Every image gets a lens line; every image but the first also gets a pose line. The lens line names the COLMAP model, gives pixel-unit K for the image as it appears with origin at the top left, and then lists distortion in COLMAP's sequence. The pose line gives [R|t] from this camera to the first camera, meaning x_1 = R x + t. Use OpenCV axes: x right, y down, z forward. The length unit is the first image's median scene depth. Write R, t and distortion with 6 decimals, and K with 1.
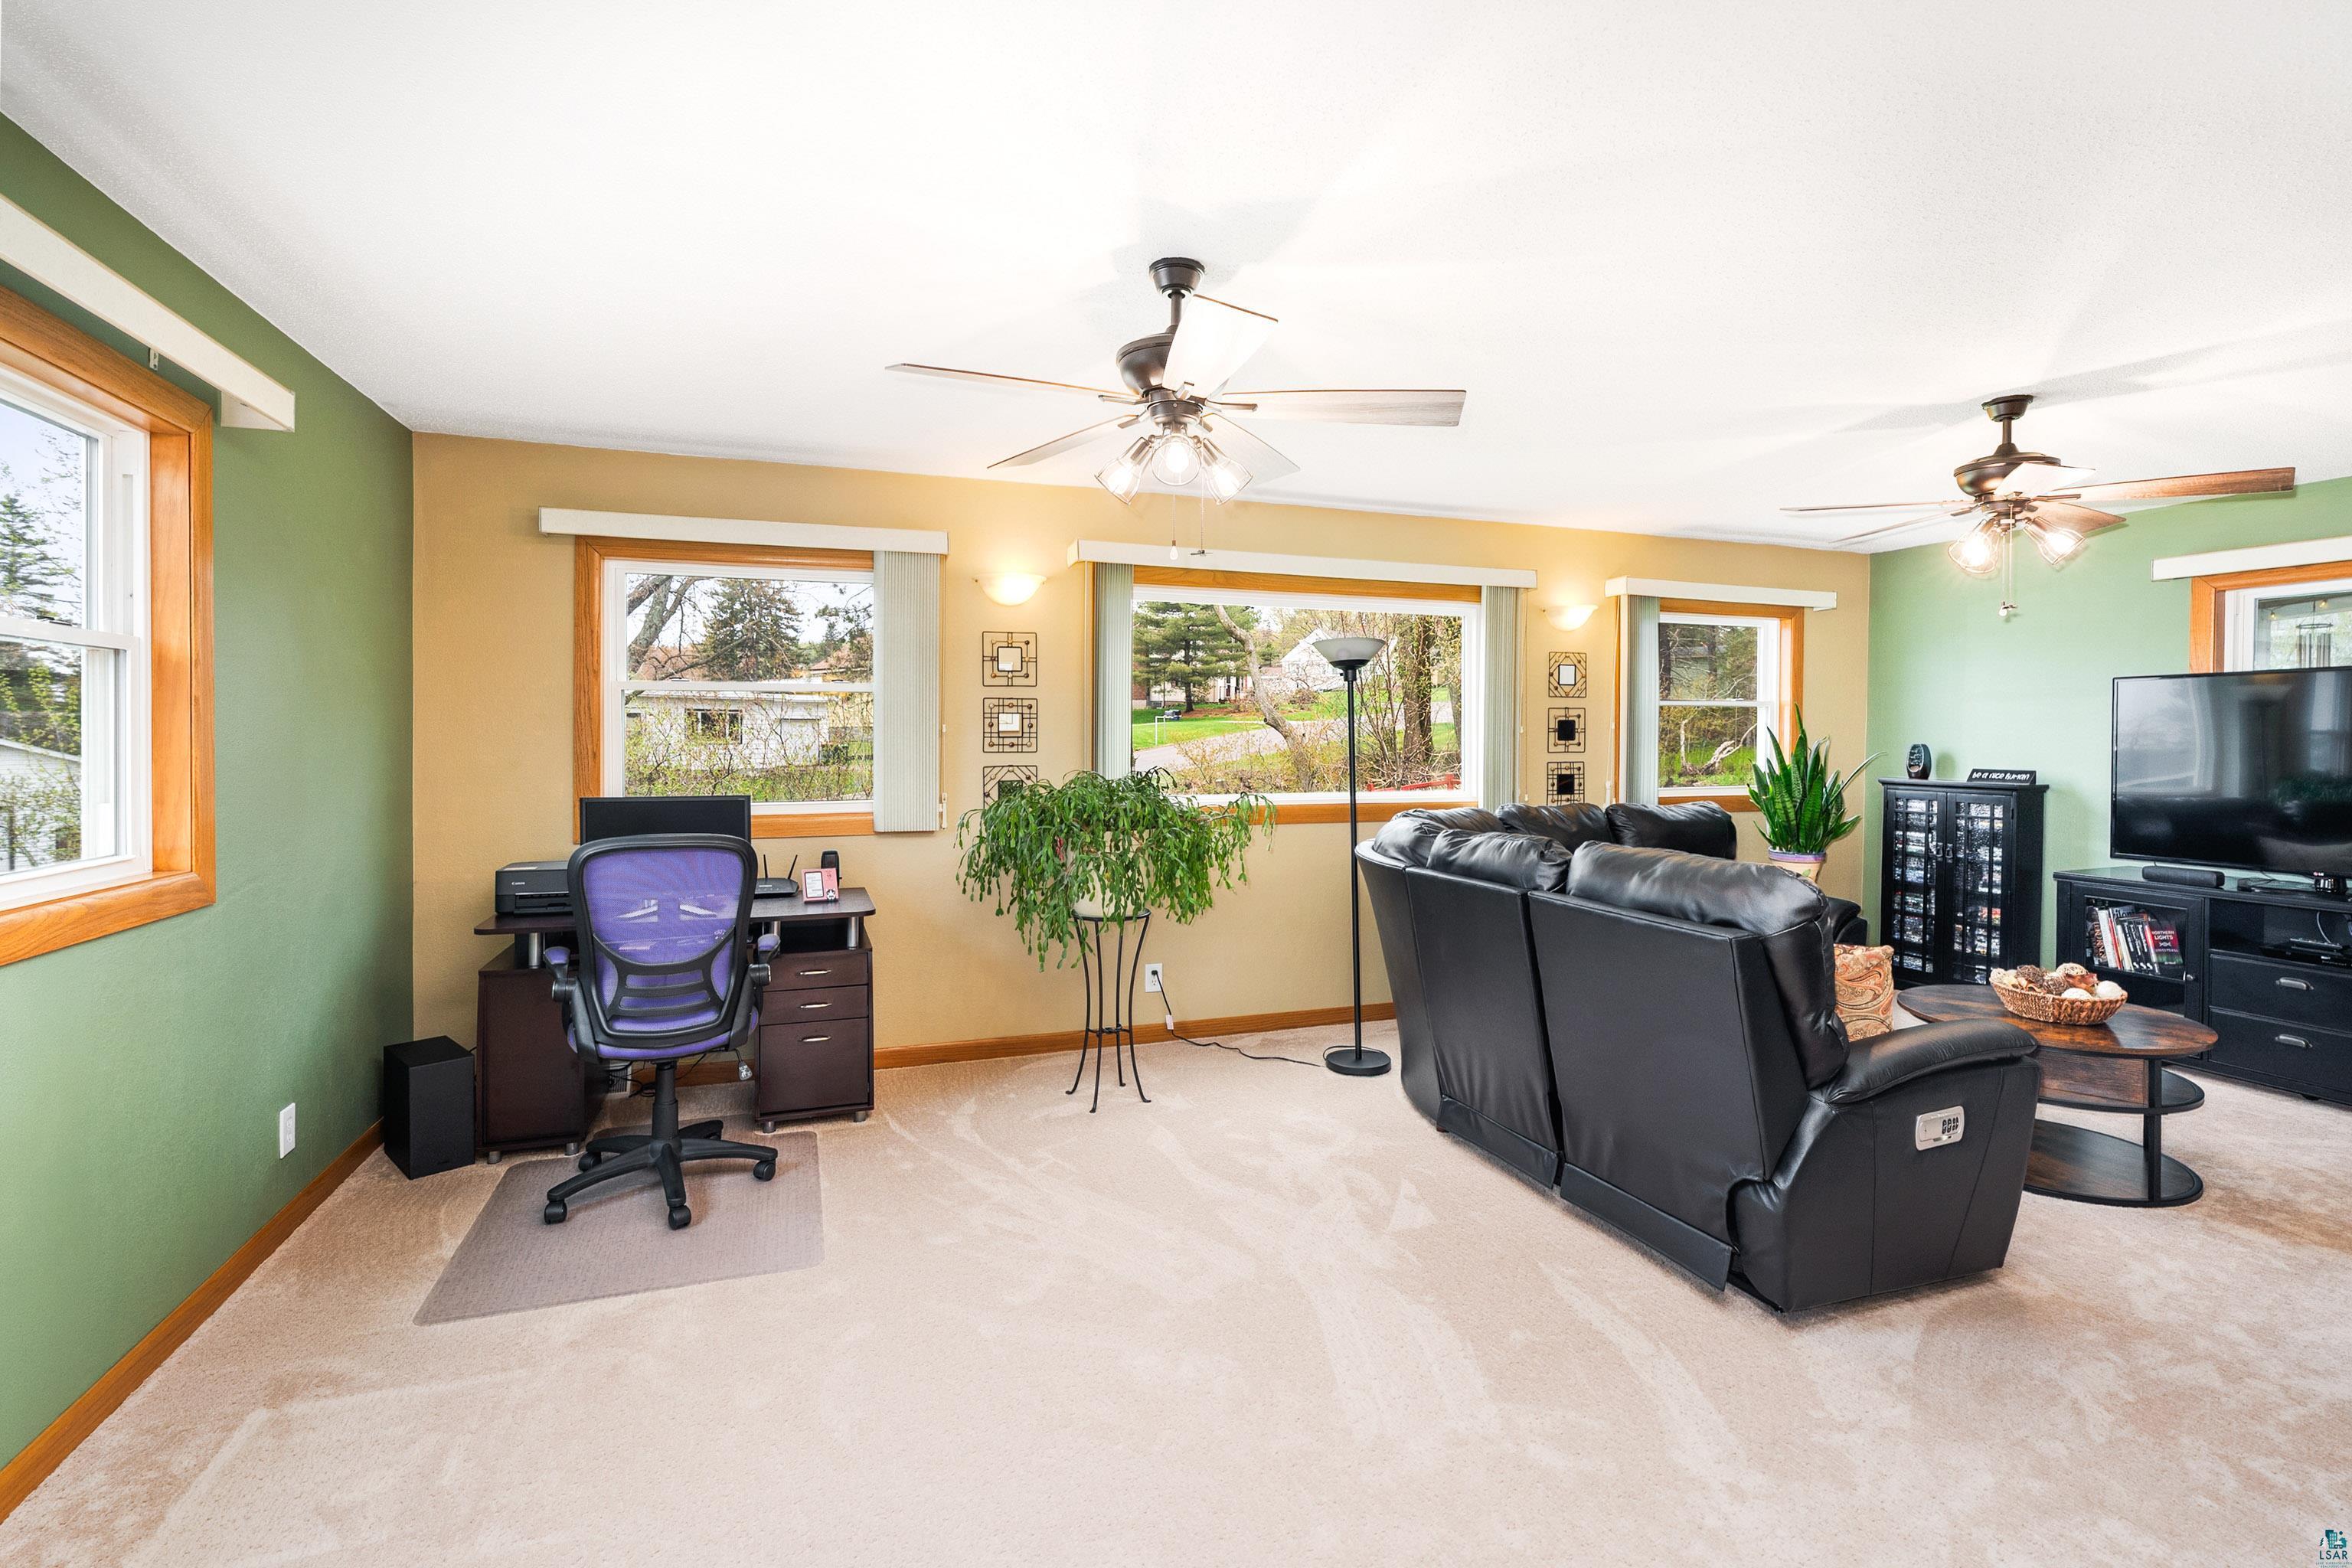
lens RADIAL K [[1079.8, 0, 1180.6], [0, 1079.8, 755.1], [0, 0, 1]] dist [-0.006732, 0.002533]
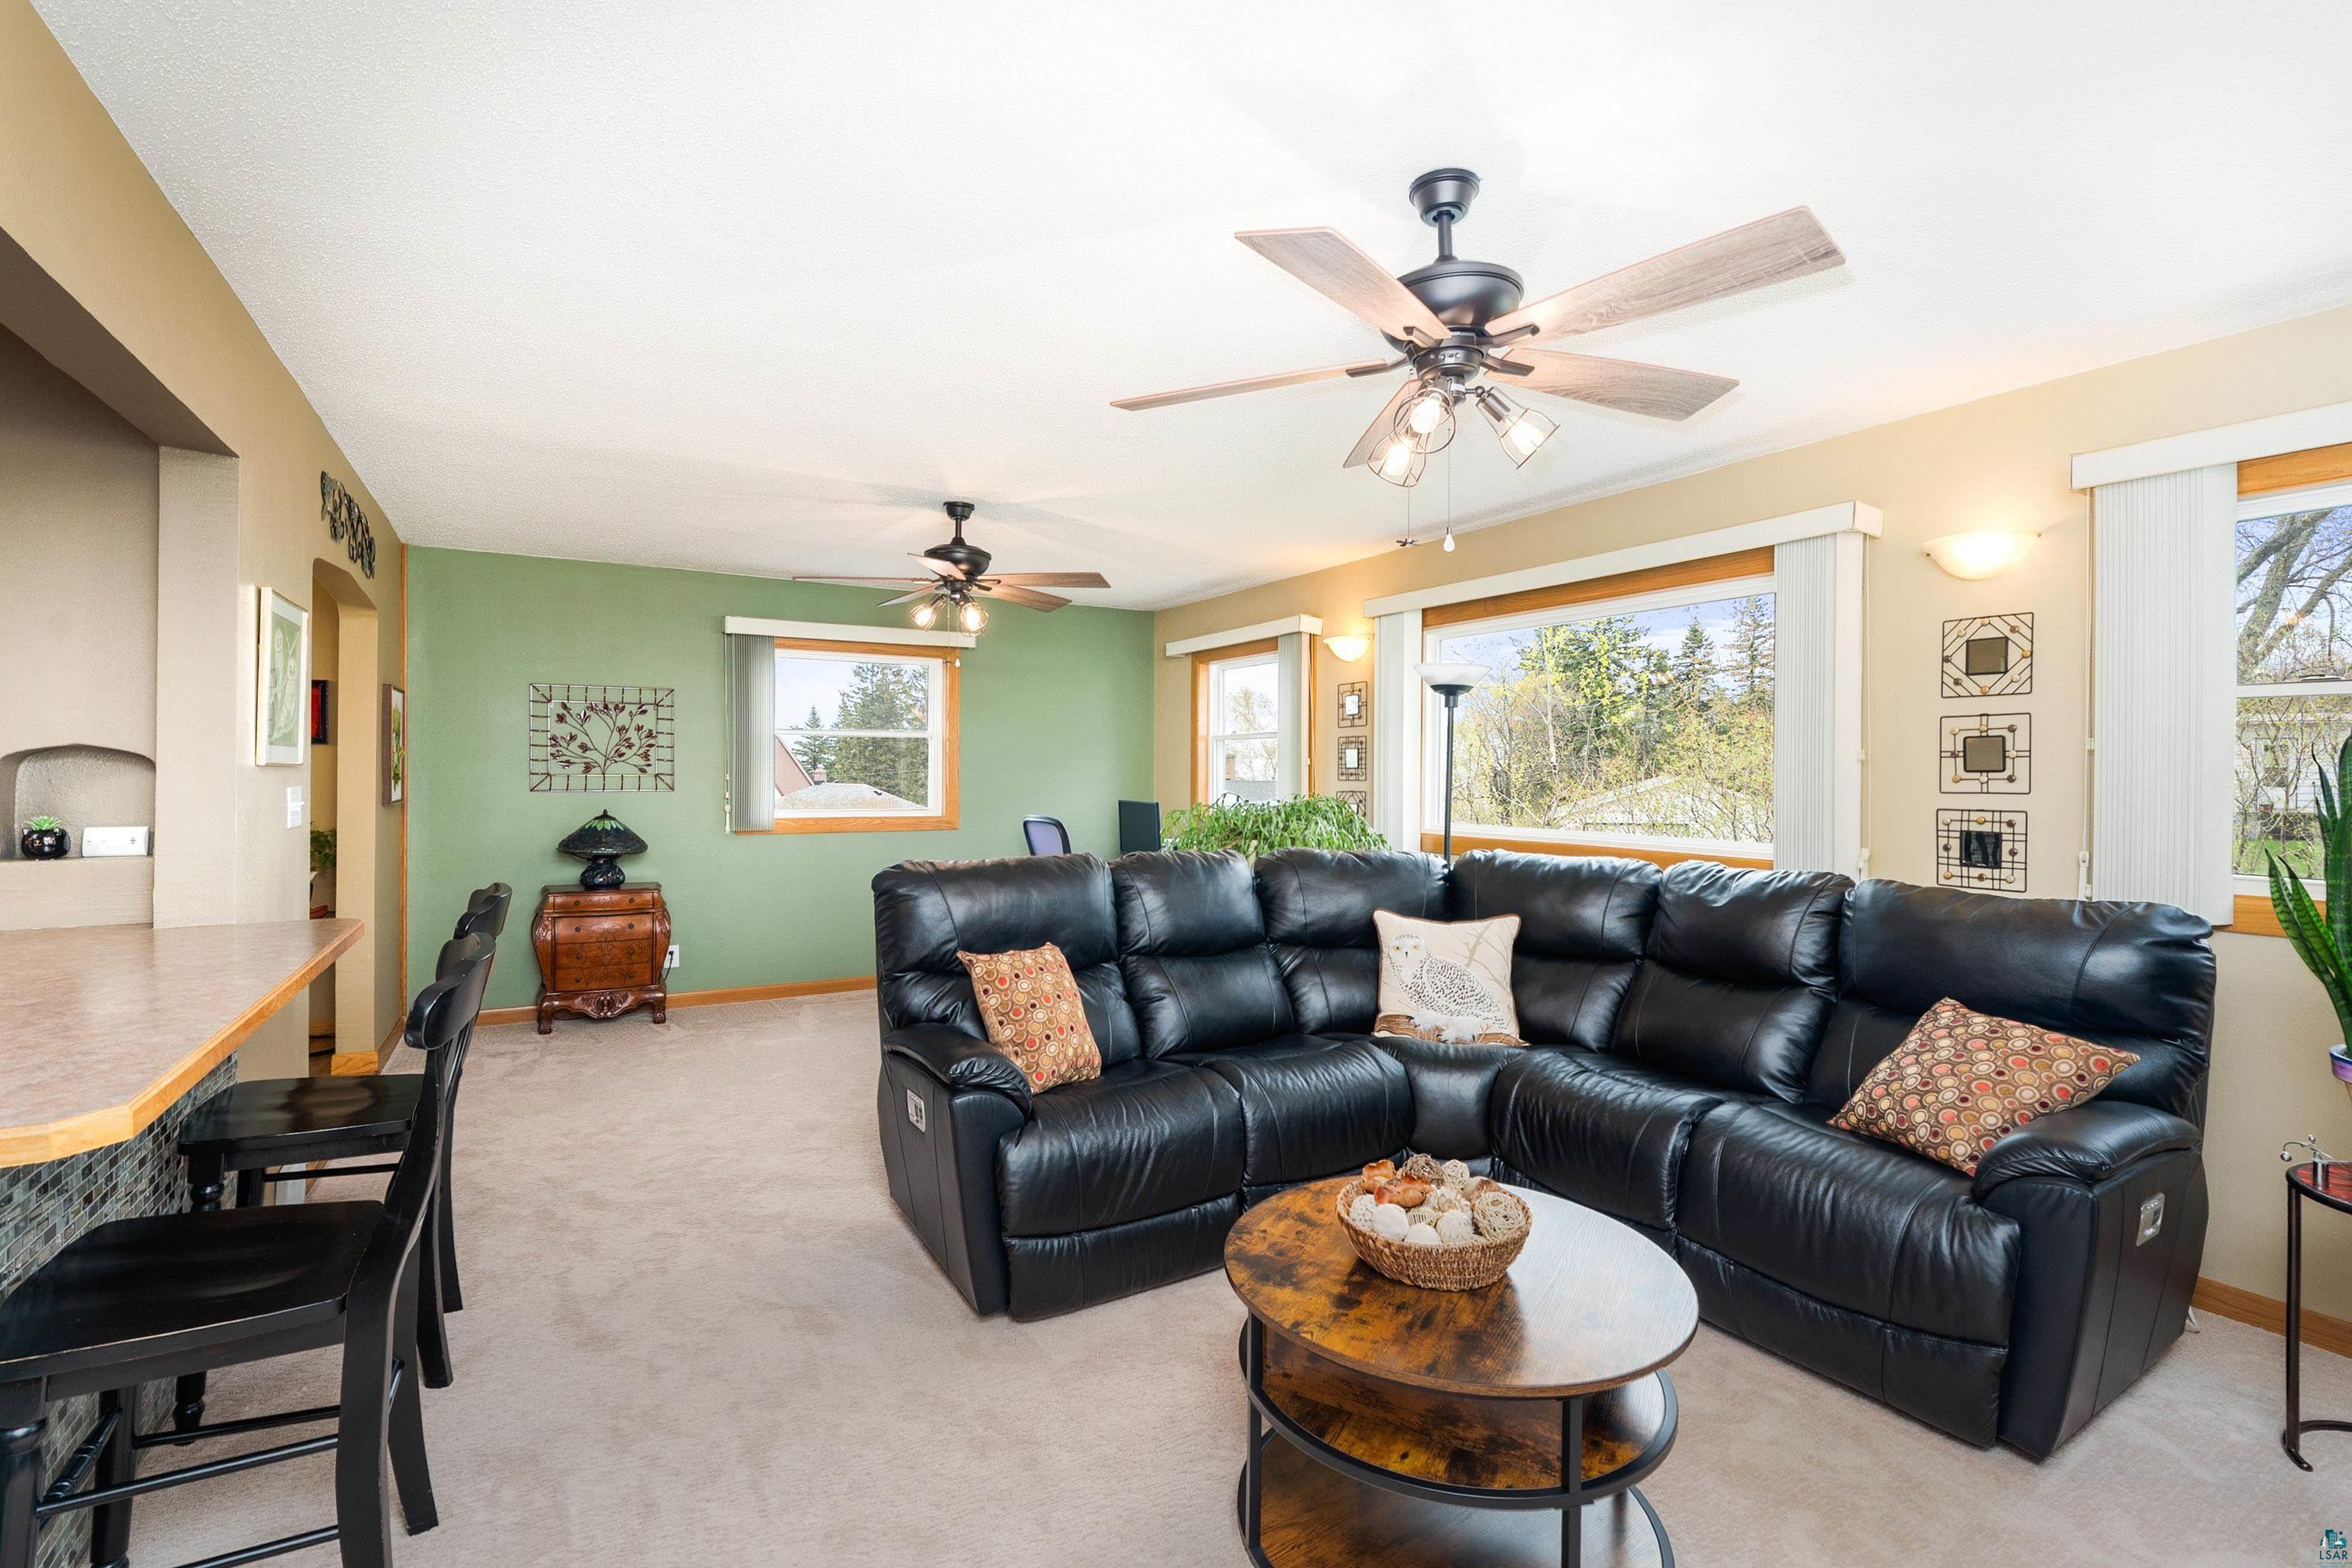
lens RADIAL K [[1079.8, 0, 1178.8], [0, 1079.8, 781.5], [0, 0, 1]] dist [-0.006732, 0.002533]
pose [[0.182180, 0.007182, -0.983239, 0.874650], [-0.021062, 0.999772, 0.003400, -0.001495], [0.983040, 0.020090, 0.182290, 0.500062]]
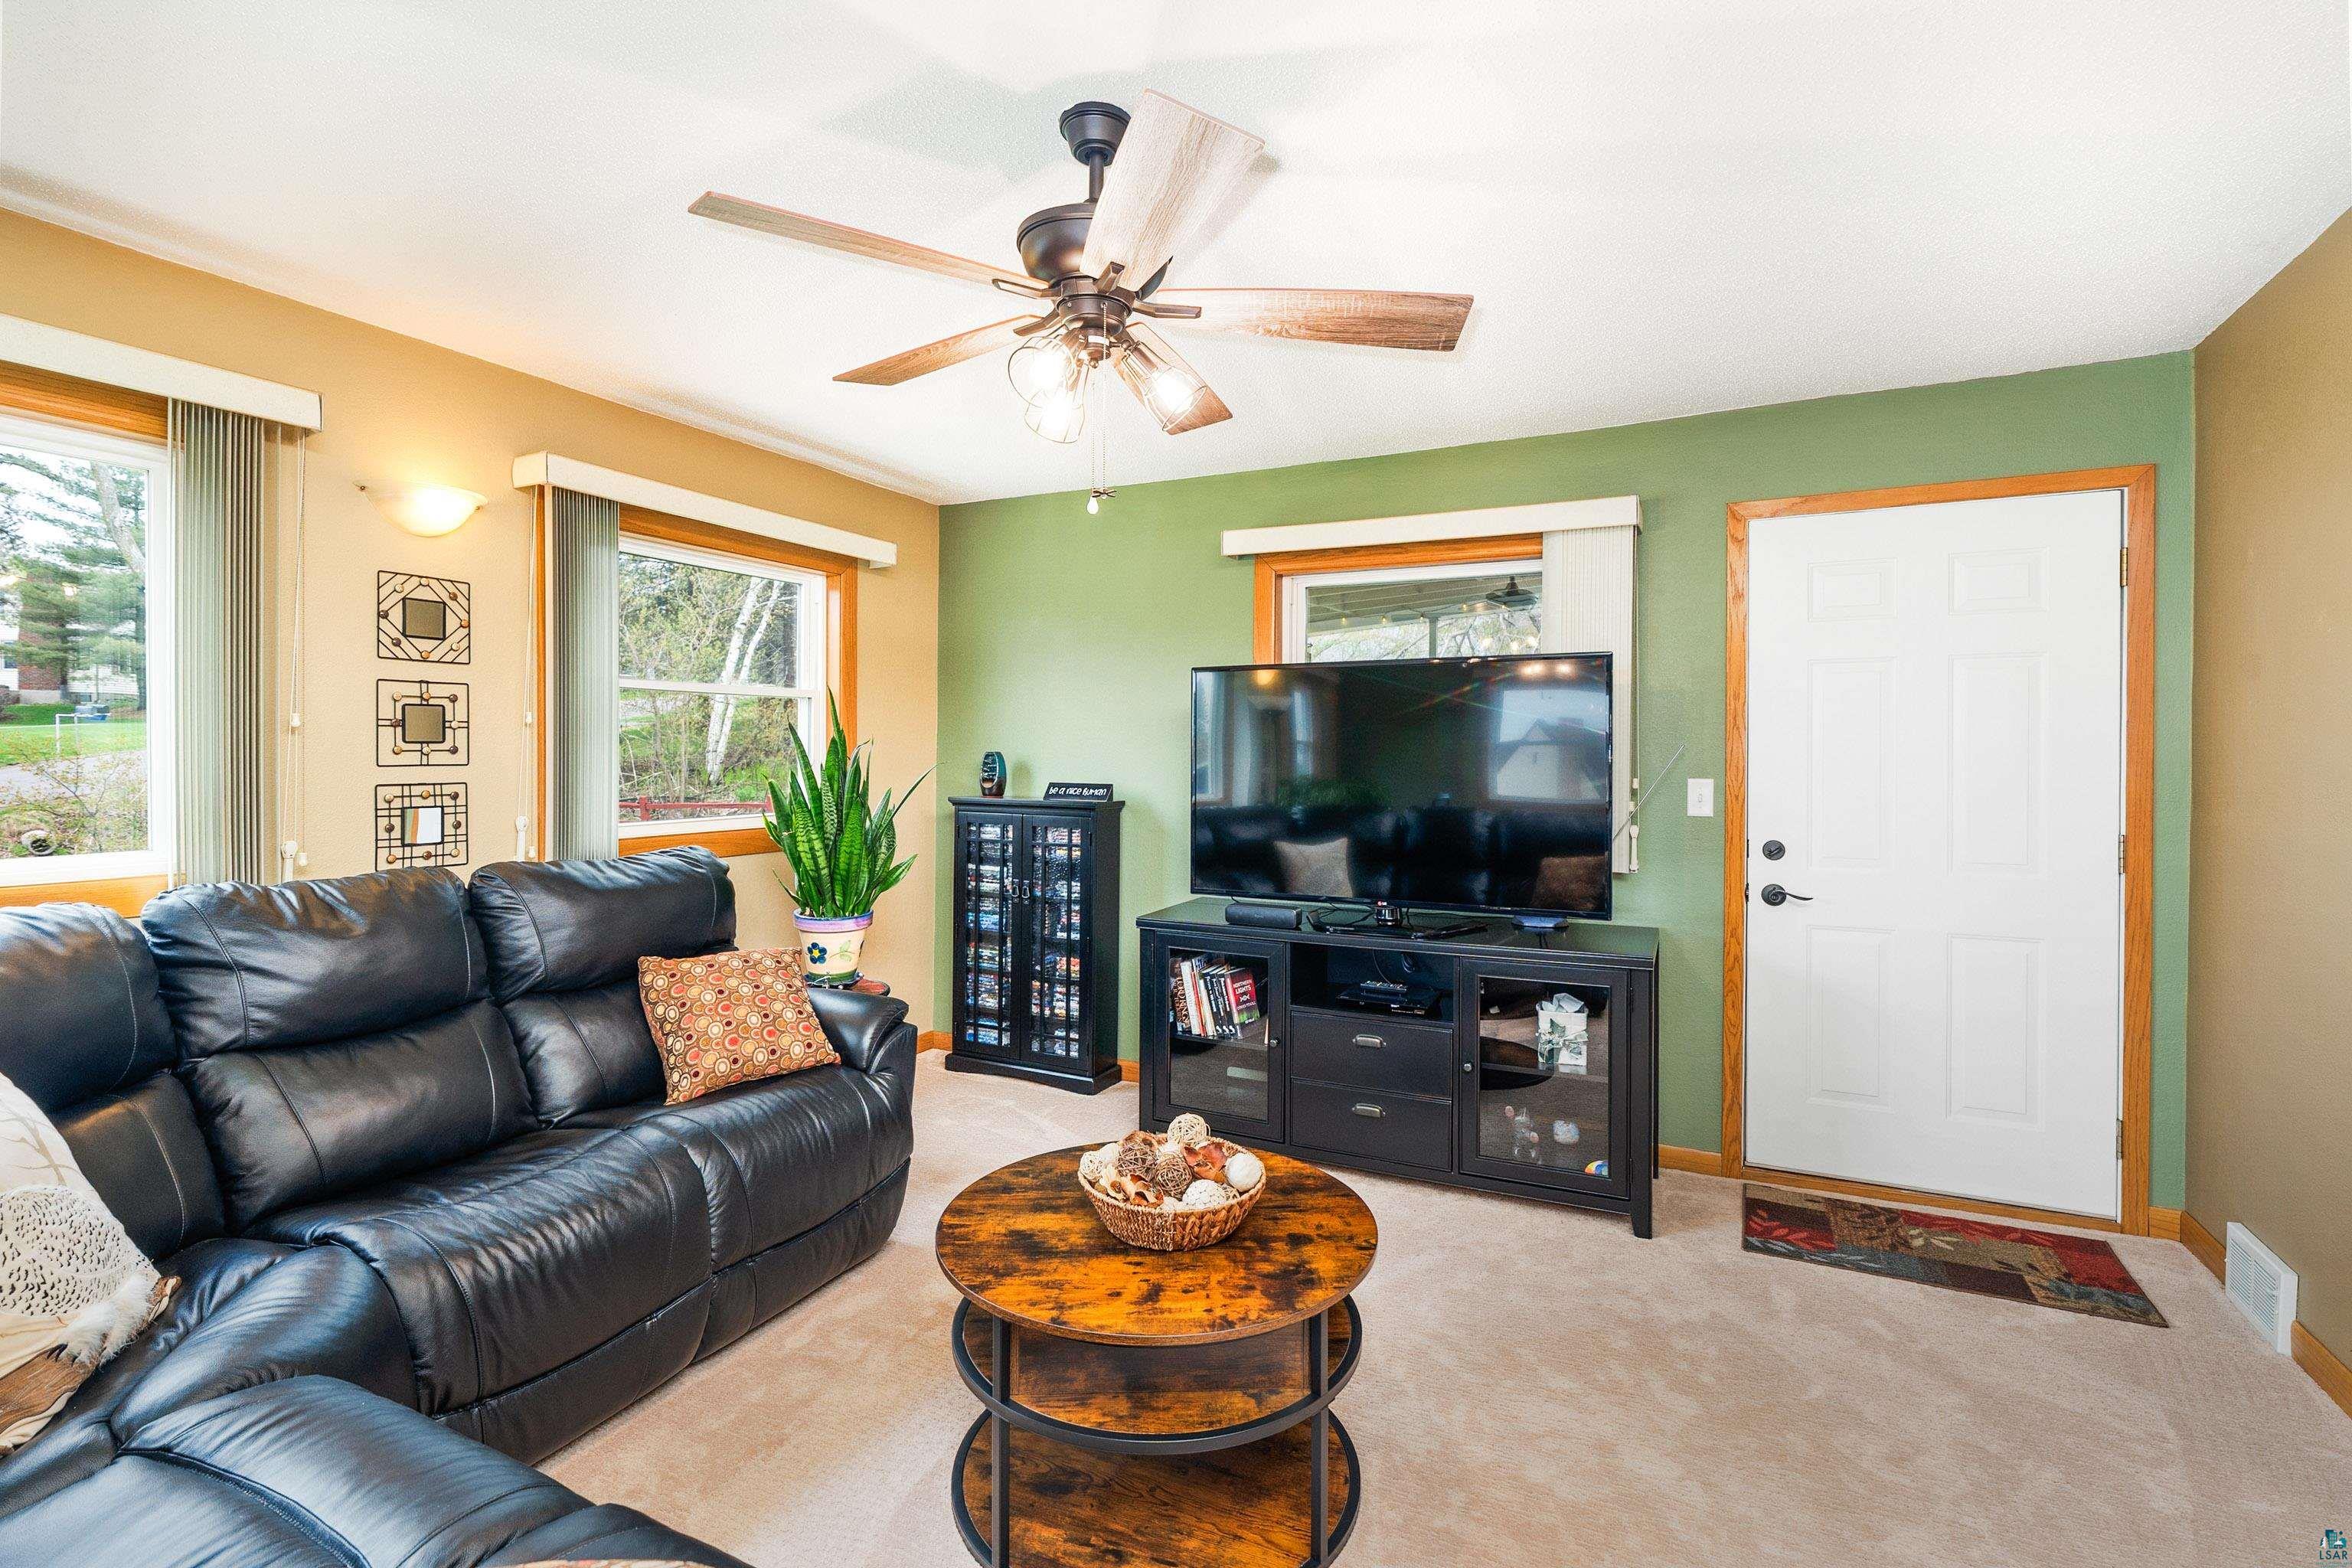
lens RADIAL K [[1079.8, 0, 1182.2], [0, 1079.8, 755.3], [0, 0, 1]] dist [-0.006732, 0.002533]
pose [[0.726988, -0.001221, 0.686650, 0.276533], [0.007946, 0.999946, -0.006635, -0.000946], [-0.686605, 0.010280, 0.726958, 0.375817]]
